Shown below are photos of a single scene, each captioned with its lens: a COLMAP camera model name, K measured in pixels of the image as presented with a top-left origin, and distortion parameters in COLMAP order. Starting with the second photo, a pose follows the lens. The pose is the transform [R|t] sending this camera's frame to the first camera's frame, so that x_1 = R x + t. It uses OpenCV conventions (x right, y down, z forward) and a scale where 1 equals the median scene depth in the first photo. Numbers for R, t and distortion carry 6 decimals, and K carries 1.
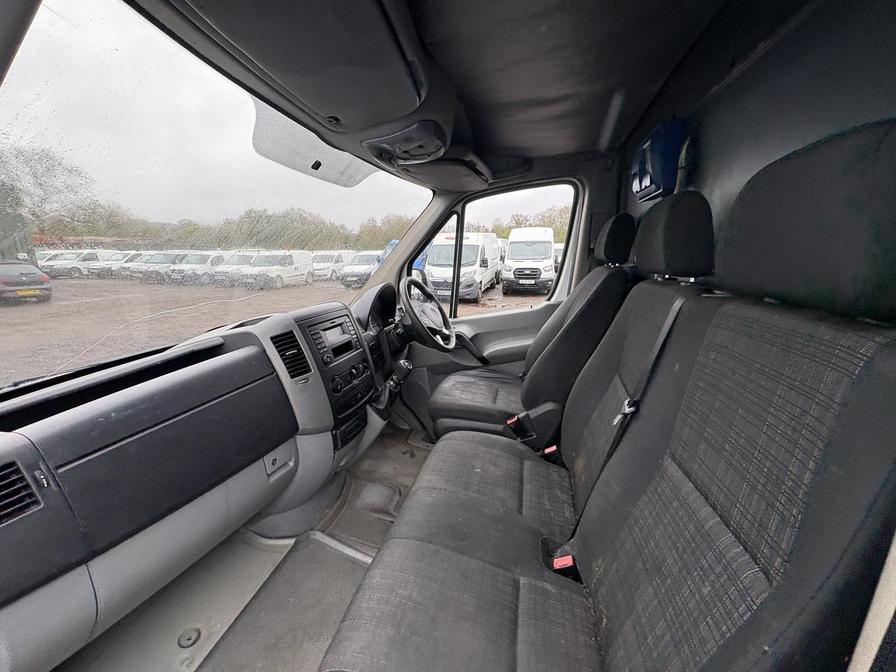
lens RADIAL K [[355.4, 0, 450.7], [0, 355.4, 337.2], [0, 0, 1]] dist [0.003789, -0.001234]
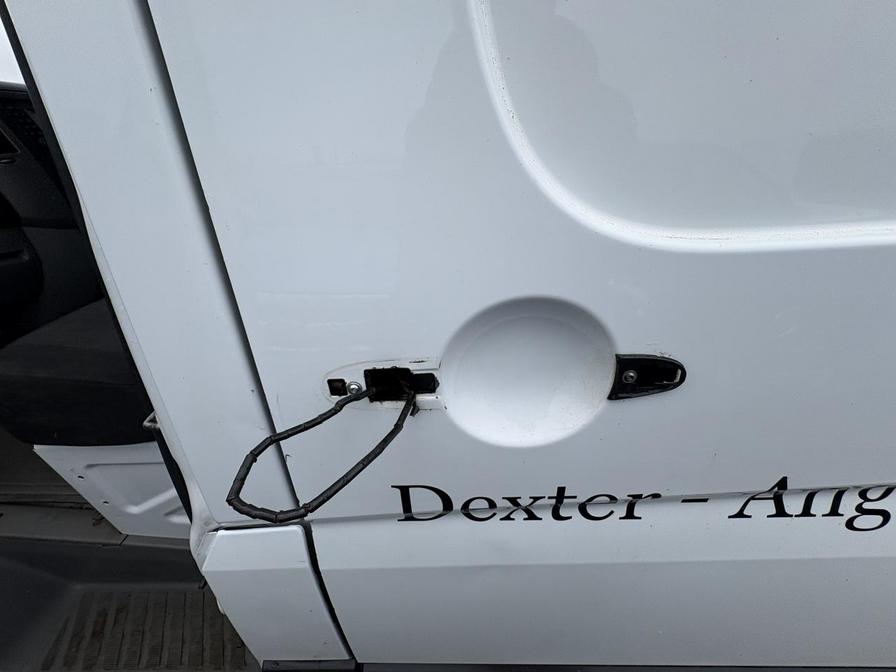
lens RADIAL K [[355.4, 0, 453.0], [0, 355.4, 337.3], [0, 0, 1]] dist [0.003789, -0.001234]
pose [[0.973423, -0.125284, 0.191710, 0.036153], [0.070688, 0.960591, 0.268826, 0.031702], [-0.217834, -0.248130, 0.943917, -0.015040]]
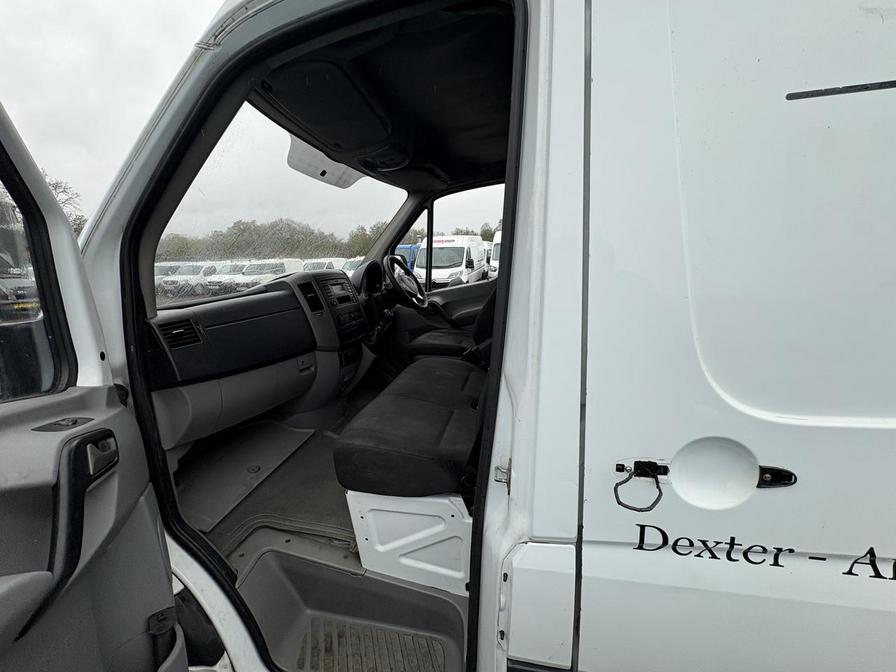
lens RADIAL K [[355.4, 0, 450.7], [0, 355.4, 336.5], [0, 0, 1]] dist [0.003789, -0.001234]
pose [[0.999224, -0.034054, 0.019804, 0.009268], [0.034404, 0.999253, -0.017623, 0.021705], [-0.019189, 0.018291, 0.999649, -0.043219]]
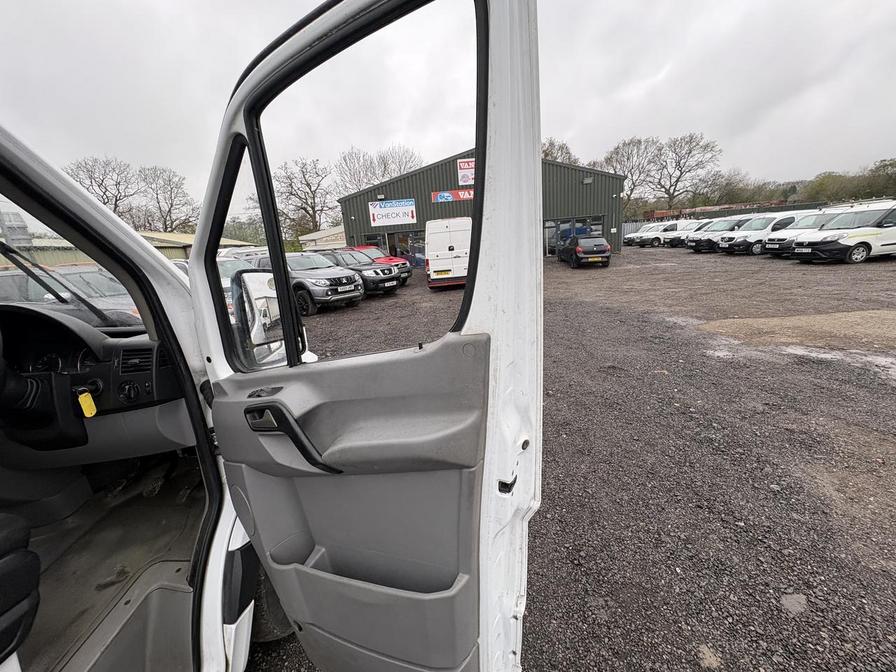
lens RADIAL K [[355.4, 0, 451.6], [0, 355.4, 335.2], [0, 0, 1]] dist [0.003789, -0.001234]
pose [[0.167817, 0.237426, -0.956800, 0.072371], [-0.152574, 0.965125, 0.212731, -0.049727], [0.973940, 0.110283, 0.198189, 0.227851]]
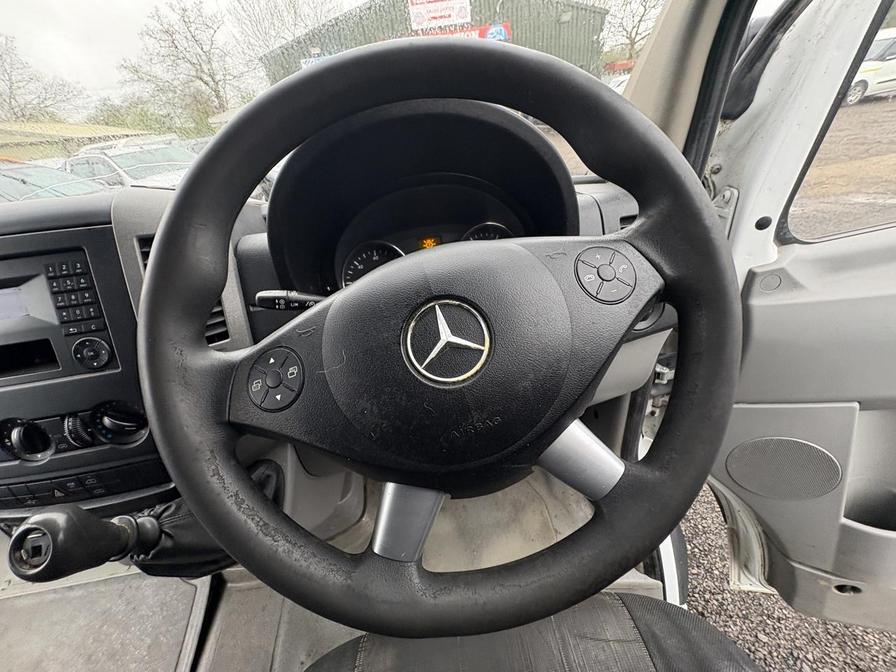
lens RADIAL K [[355.4, 0, 450.2], [0, 355.4, 333.1], [0, 0, 1]] dist [0.003789, -0.001234]
pose [[0.323159, 0.470584, -0.821048, 0.006383], [-0.093009, 0.879192, 0.467302, -0.019563], [0.941763, -0.074648, 0.327887, 0.131919]]
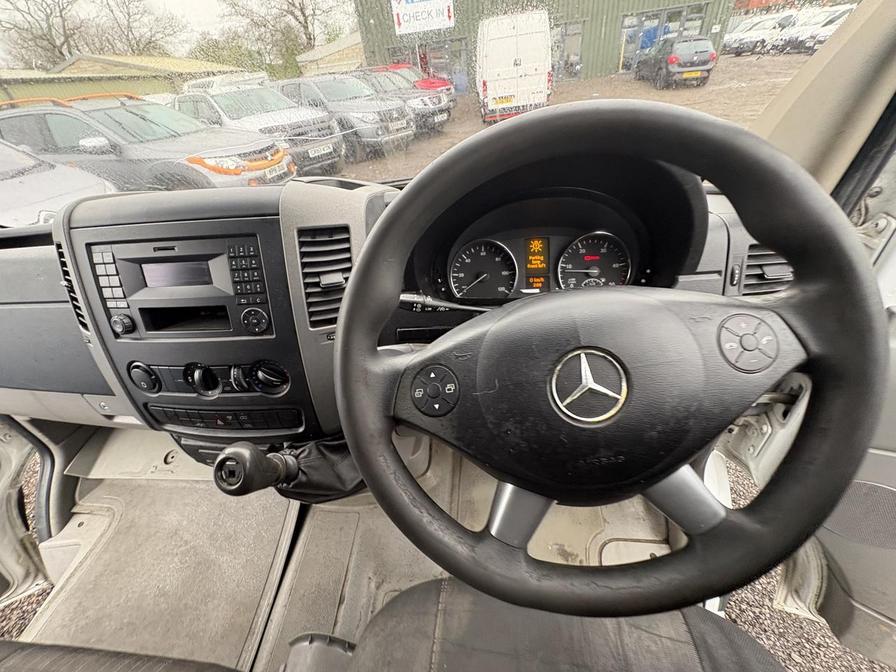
lens RADIAL K [[355.4, 0, 451.7], [0, 355.4, 335.3], [0, 0, 1]] dist [0.003789, -0.001234]
pose [[0.134701, 0.591518, -0.794961, 0.005597], [-0.124736, 0.806013, 0.578605, -0.023940], [0.983004, 0.021221, 0.182355, 0.126330]]
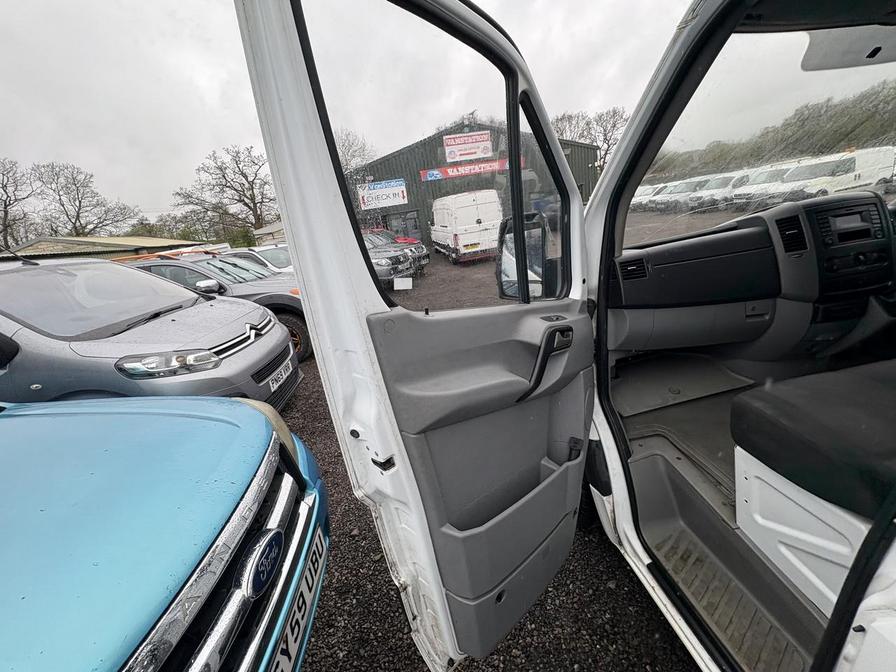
lens RADIAL K [[355.4, 0, 445.8], [0, 355.4, 337.2], [0, 0, 1]] dist [0.003789, -0.001234]
pose [[0.336062, 0.246634, -0.908974, 0.032507], [-0.071932, 0.969007, 0.236329, 0.016035], [0.939089, -0.014037, 0.343388, -0.051070]]
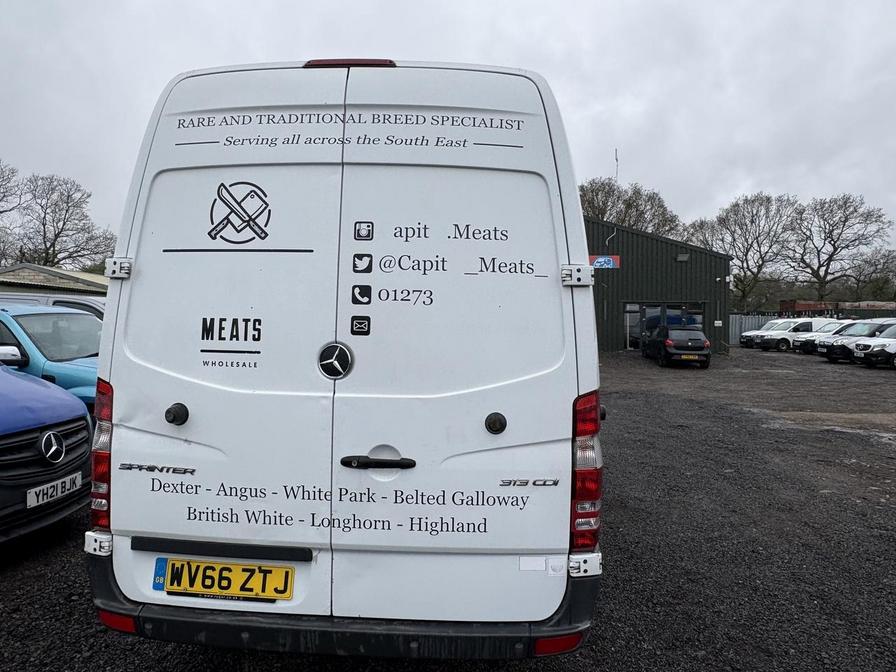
lens RADIAL K [[644.2, 0, 452.1], [0, 644.2, 327.9], [0, 0, 1]] dist [-0.004615, -0.000023]
pose [[0.157252, 0.012772, -0.987476, 0.530926], [-0.237621, 0.971029, -0.025281, 0.004208], [0.958545, 0.238620, 0.155731, 0.022587]]
